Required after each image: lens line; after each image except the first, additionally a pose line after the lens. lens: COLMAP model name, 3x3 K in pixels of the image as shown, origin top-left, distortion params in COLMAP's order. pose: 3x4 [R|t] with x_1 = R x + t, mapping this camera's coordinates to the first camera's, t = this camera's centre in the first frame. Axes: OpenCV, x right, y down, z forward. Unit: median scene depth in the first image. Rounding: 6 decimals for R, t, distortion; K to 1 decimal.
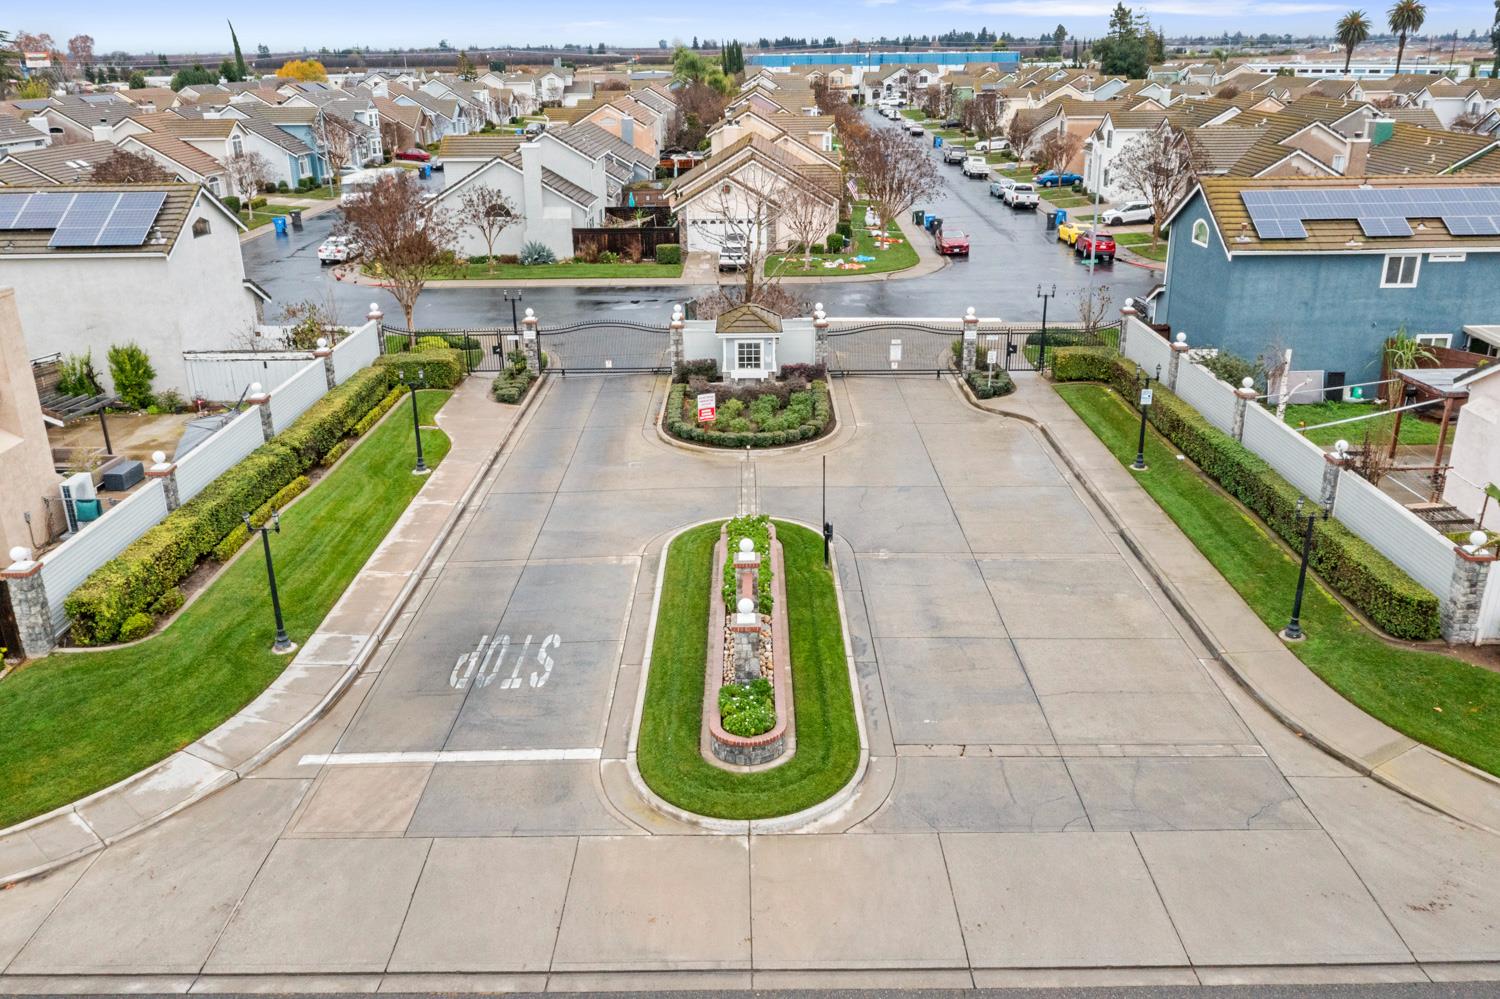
lens RADIAL K [[1183.5, 0, 750.0], [0, 1183.5, 499.5], [0, 0, 1]] dist [-0.011004, -0.006014]
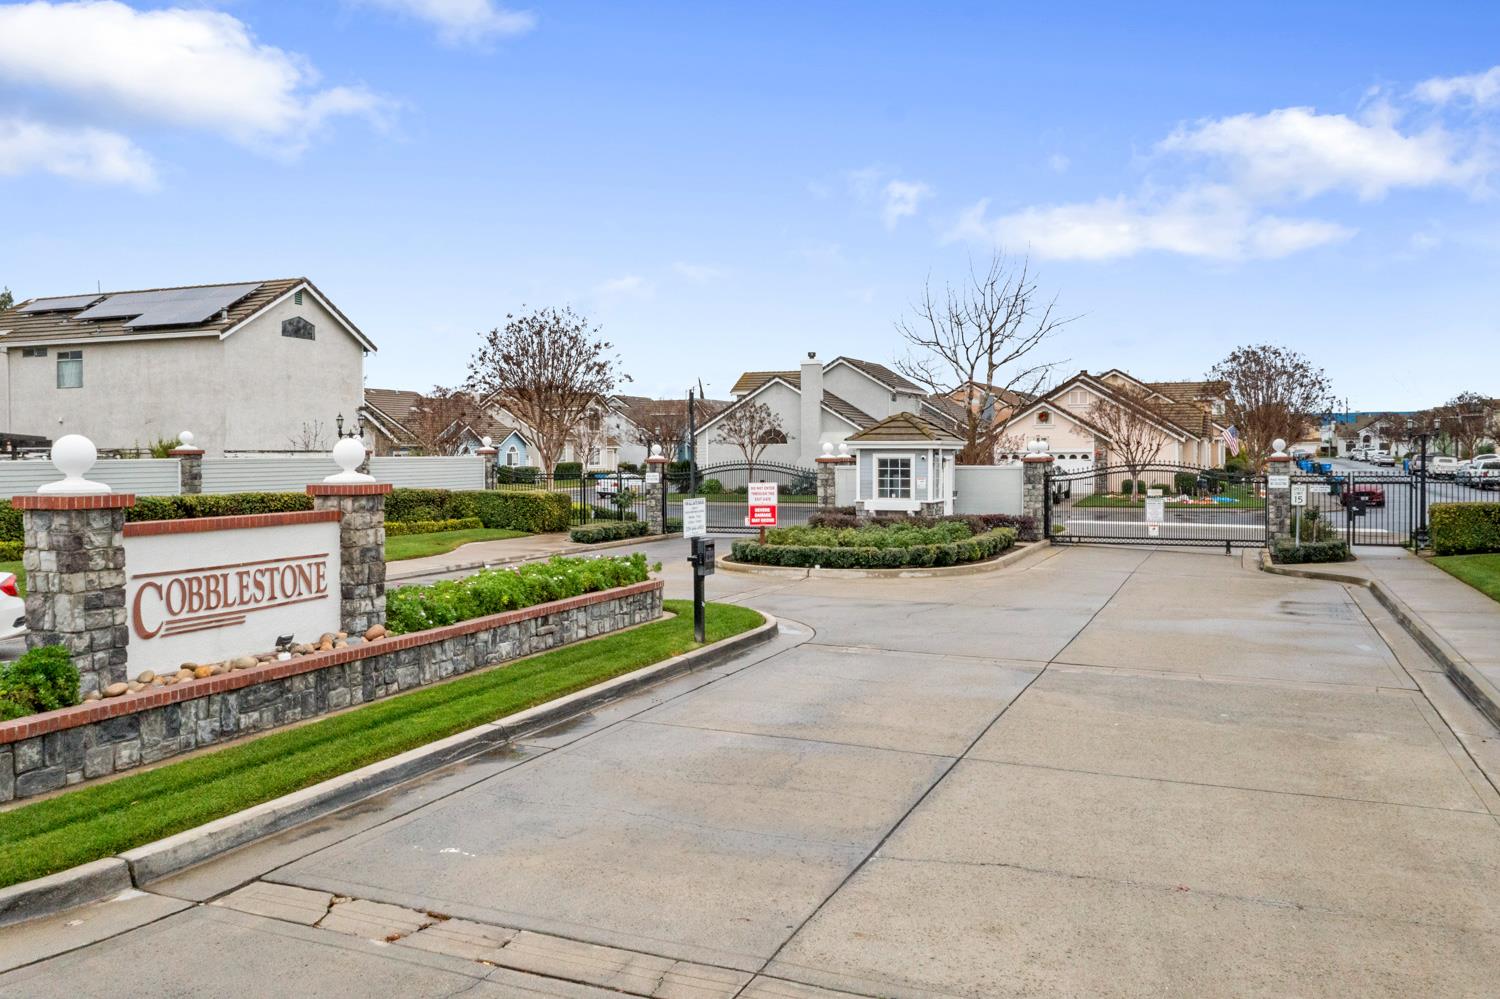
lens RADIAL K [[1183.5, 0, 750.0], [0, 1183.5, 499.5], [0, 0, 1]] dist [-0.011004, -0.006014]
pose [[0.921710, 0.019570, -0.387385, 0.183270], [-0.142662, 0.945825, -0.291655, 0.096336], [0.360690, 0.324087, 0.874569, 0.389144]]
